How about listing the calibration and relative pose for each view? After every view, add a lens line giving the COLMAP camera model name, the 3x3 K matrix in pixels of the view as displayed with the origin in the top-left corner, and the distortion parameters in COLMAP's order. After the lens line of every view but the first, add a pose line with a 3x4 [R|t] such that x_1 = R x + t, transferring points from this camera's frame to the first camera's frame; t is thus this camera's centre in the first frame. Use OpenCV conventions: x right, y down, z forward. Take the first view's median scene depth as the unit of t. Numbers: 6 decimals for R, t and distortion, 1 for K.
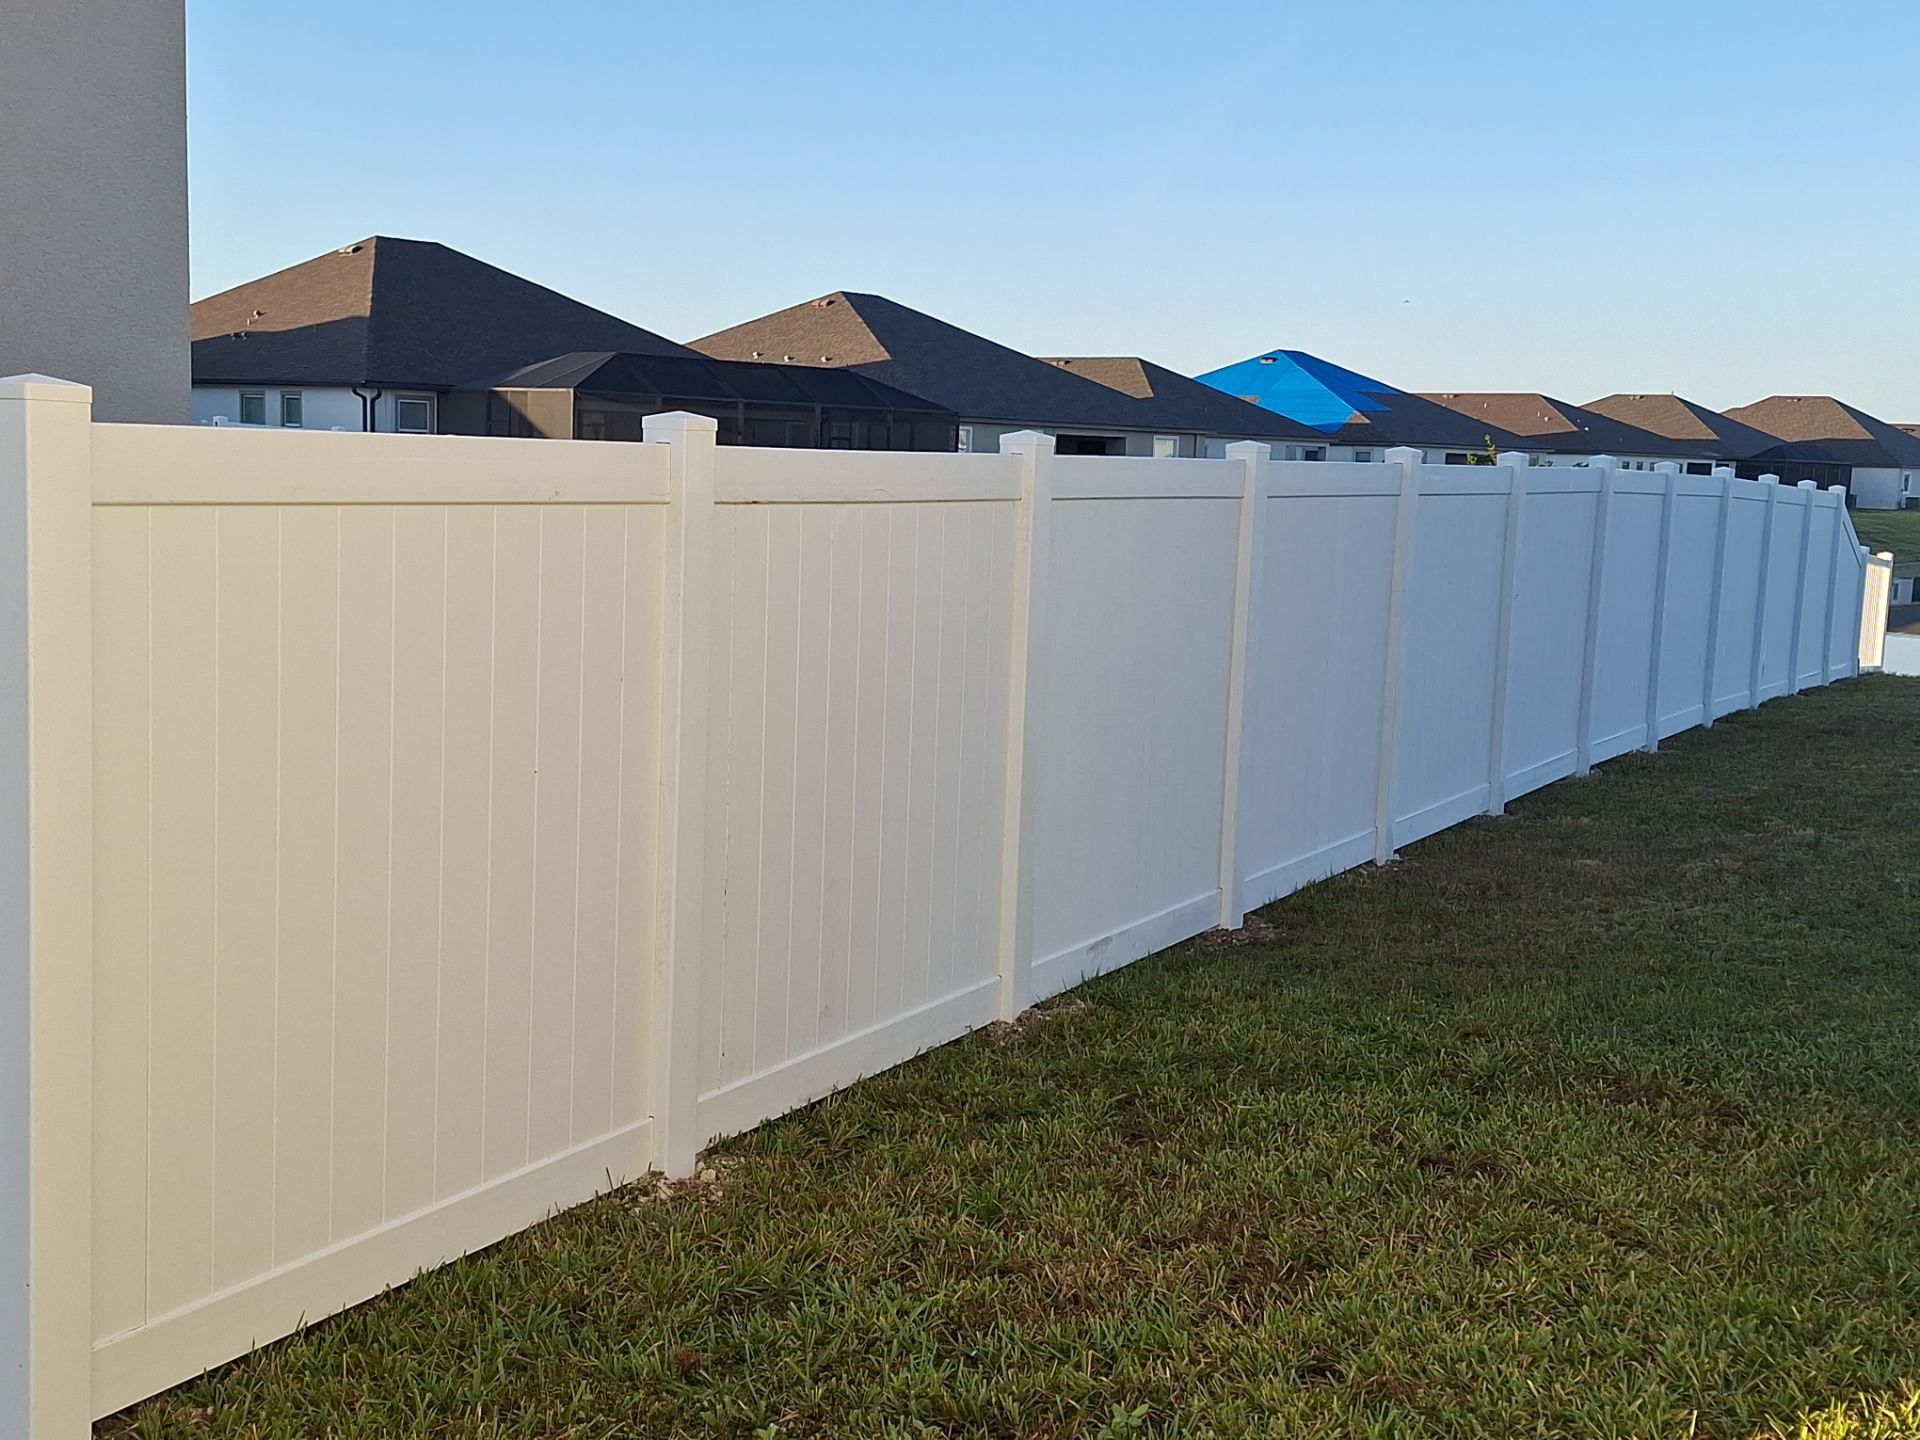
lens RADIAL K [[2350.8, 0, 960.0], [0, 2350.8, 720.0], [0, 0, 1]] dist [0.170967, -0.318531]
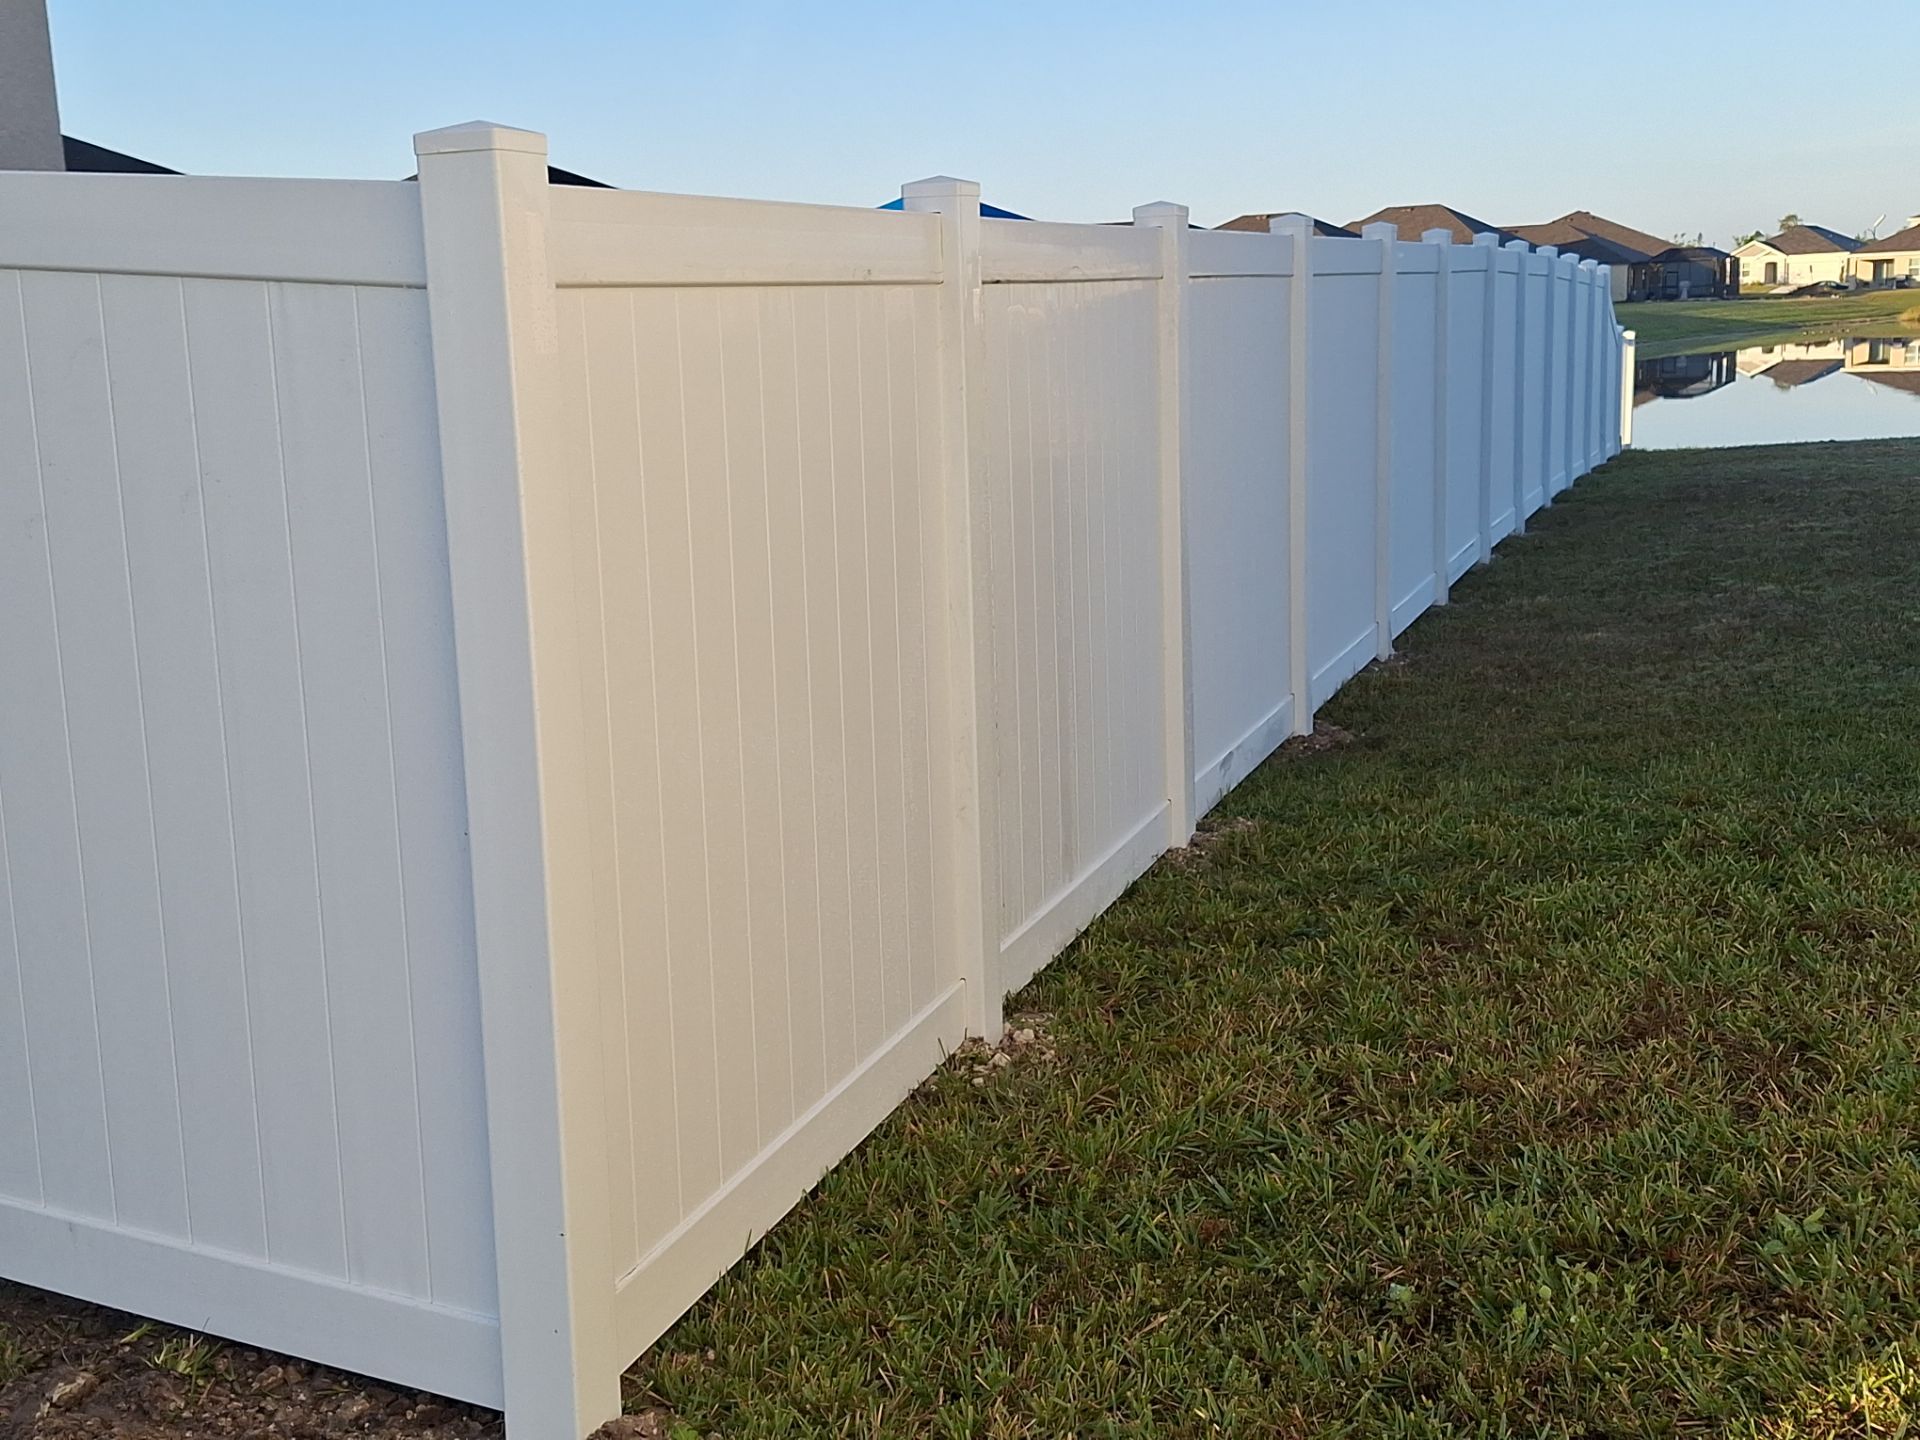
lens RADIAL K [[2350.8, 0, 960.0], [0, 2350.8, 720.0], [0, 0, 1]] dist [0.170967, -0.318531]
pose [[0.981683, -0.099626, 0.162399, -0.246131], [0.090223, 0.993844, 0.064296, 0.011788], [-0.167804, -0.048466, 0.984628, 0.116144]]
